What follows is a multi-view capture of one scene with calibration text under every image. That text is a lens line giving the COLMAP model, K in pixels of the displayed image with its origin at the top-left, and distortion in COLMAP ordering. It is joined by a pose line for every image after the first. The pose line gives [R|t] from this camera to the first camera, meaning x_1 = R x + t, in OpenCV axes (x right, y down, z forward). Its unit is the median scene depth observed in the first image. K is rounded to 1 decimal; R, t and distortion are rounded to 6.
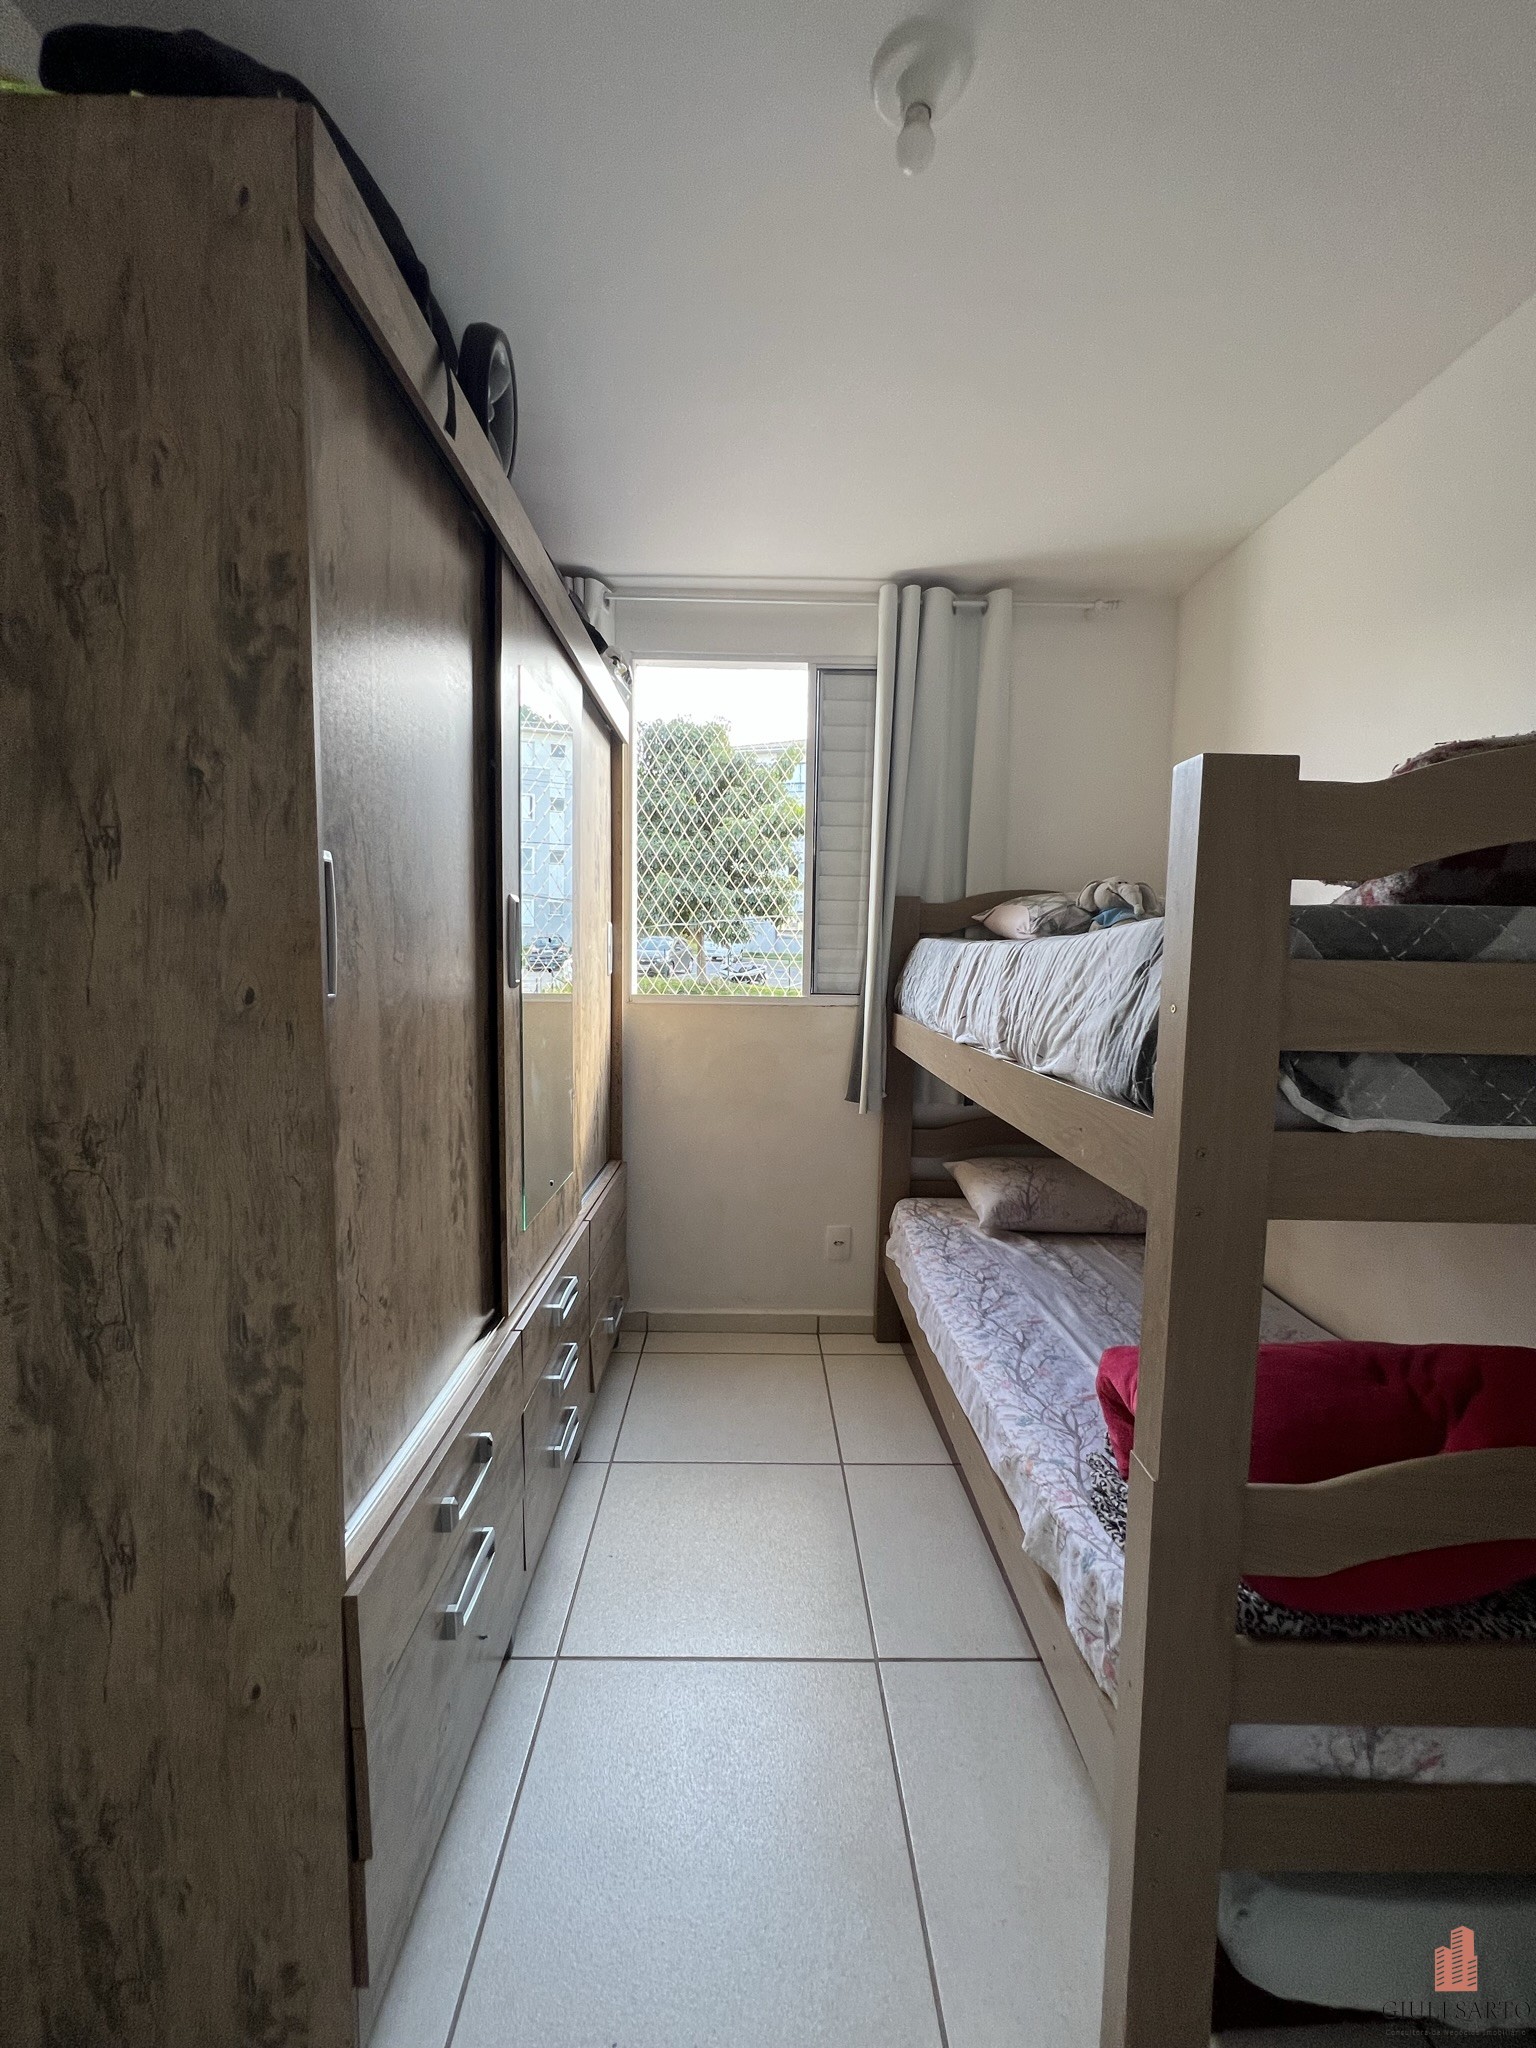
lens RADIAL K [[823.1, 0, 762.1], [0, 823.1, 1026.5], [0, 0, 1]] dist [-0.003027, 0.001127]
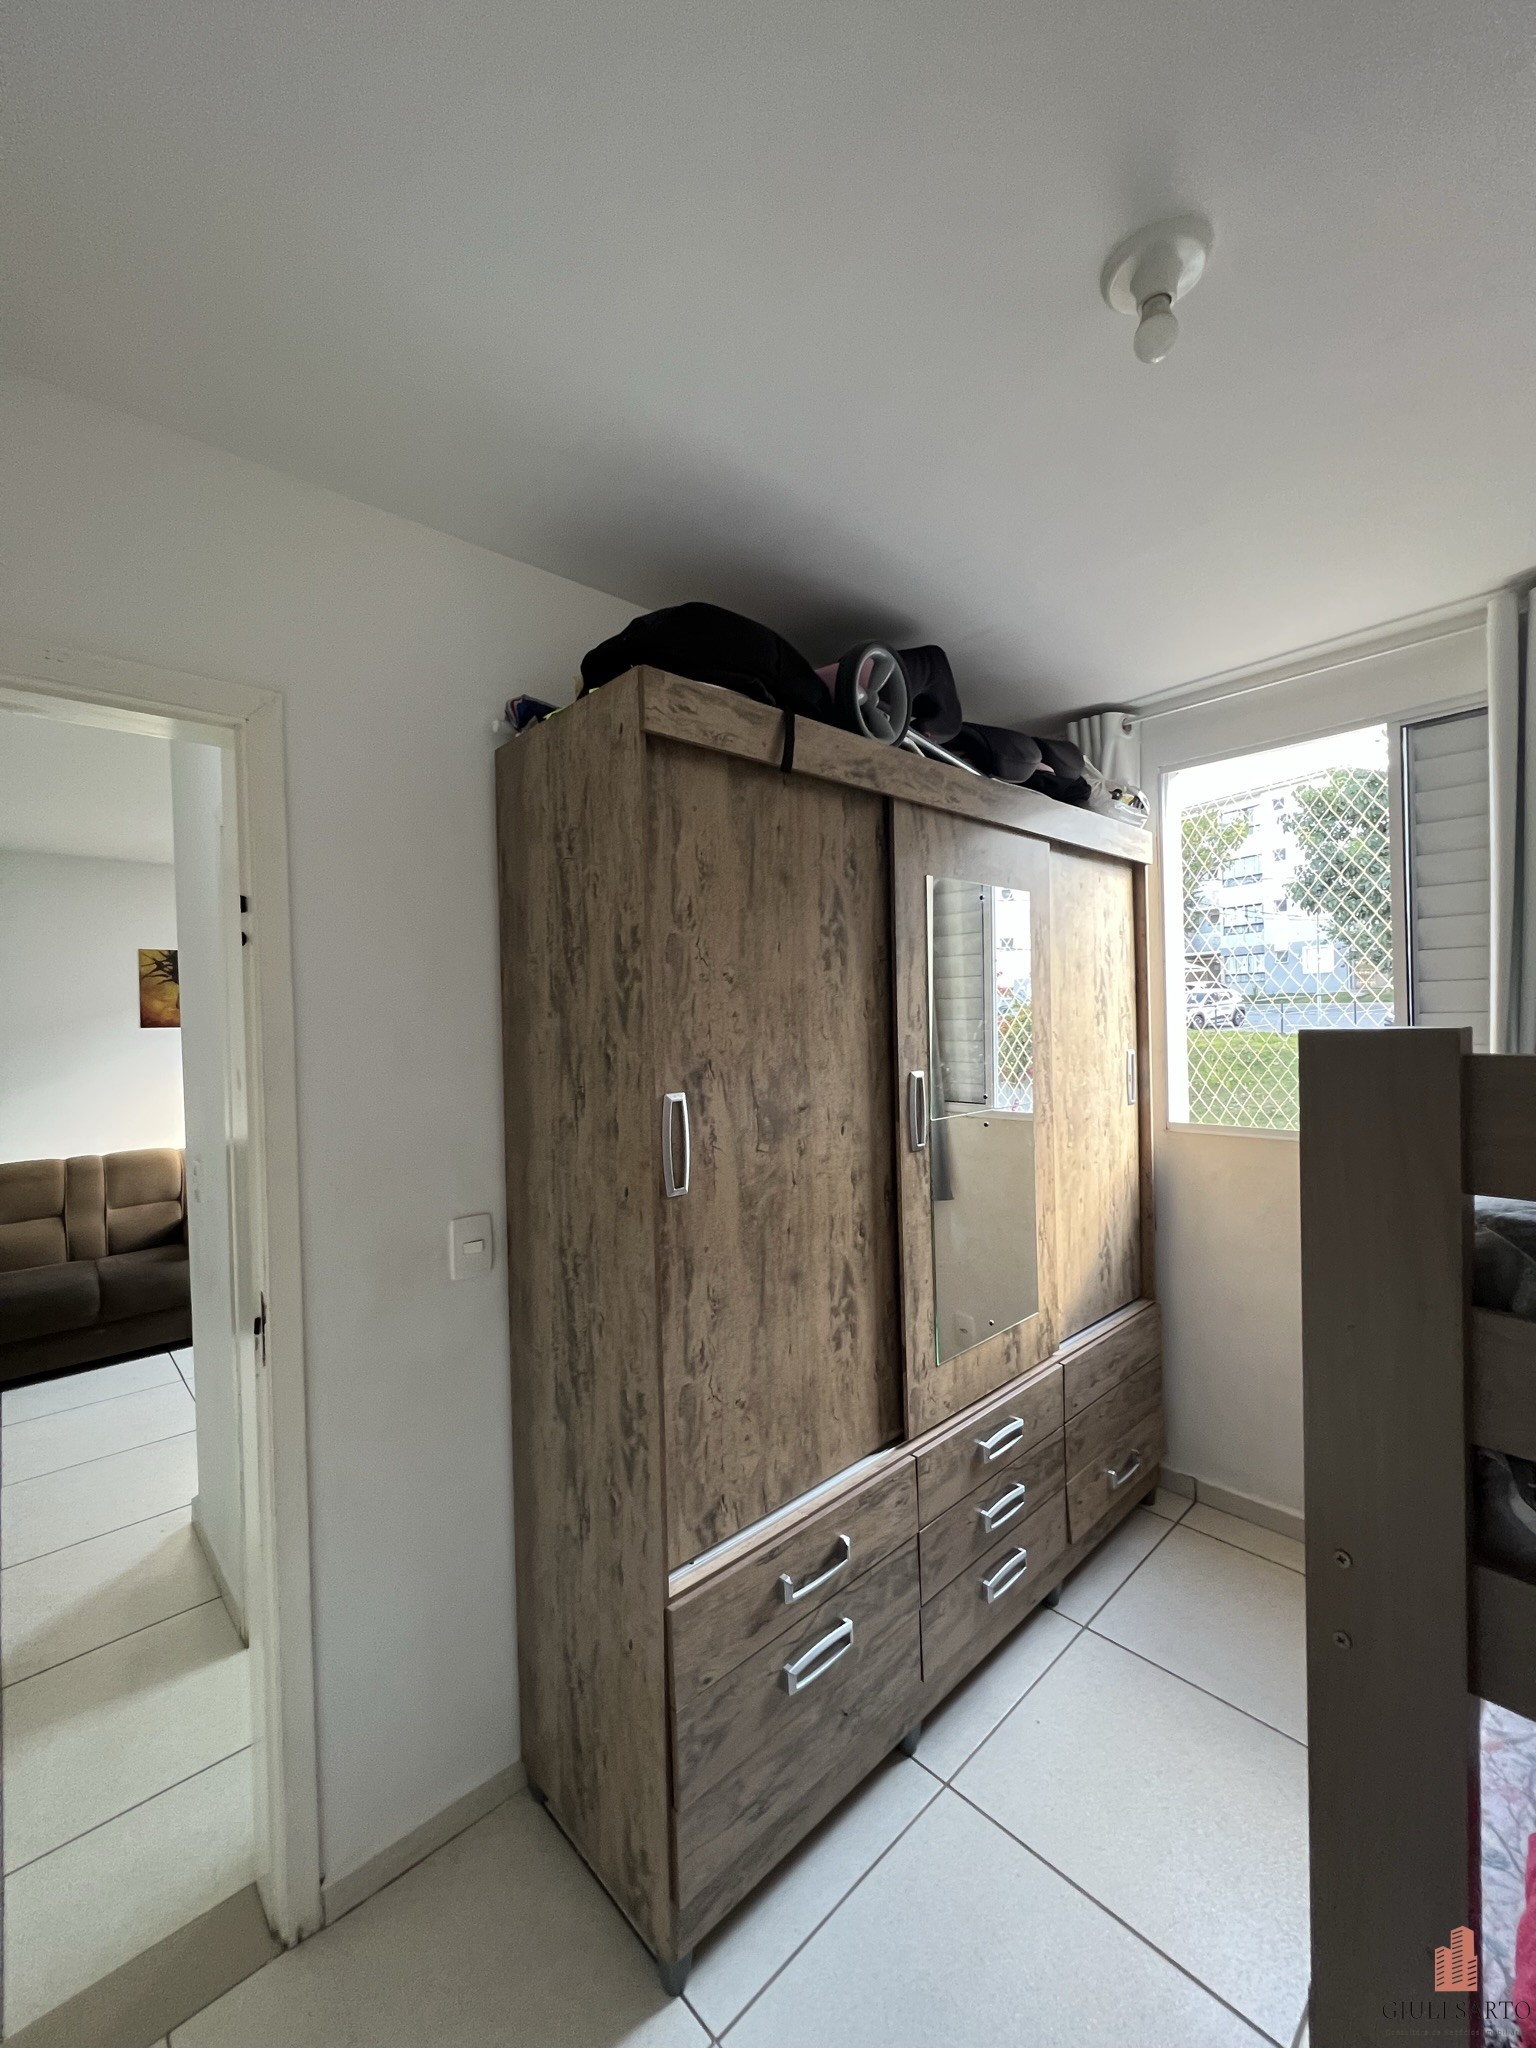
lens RADIAL K [[823.1, 0, 762.1], [0, 823.1, 1026.5], [0, 0, 1]] dist [-0.003027, 0.001127]
pose [[0.672460, -0.026296, -0.739666, 0.604867], [-0.025415, 0.997959, -0.058584, -0.217235], [0.739697, 0.058194, 0.670419, 0.074258]]
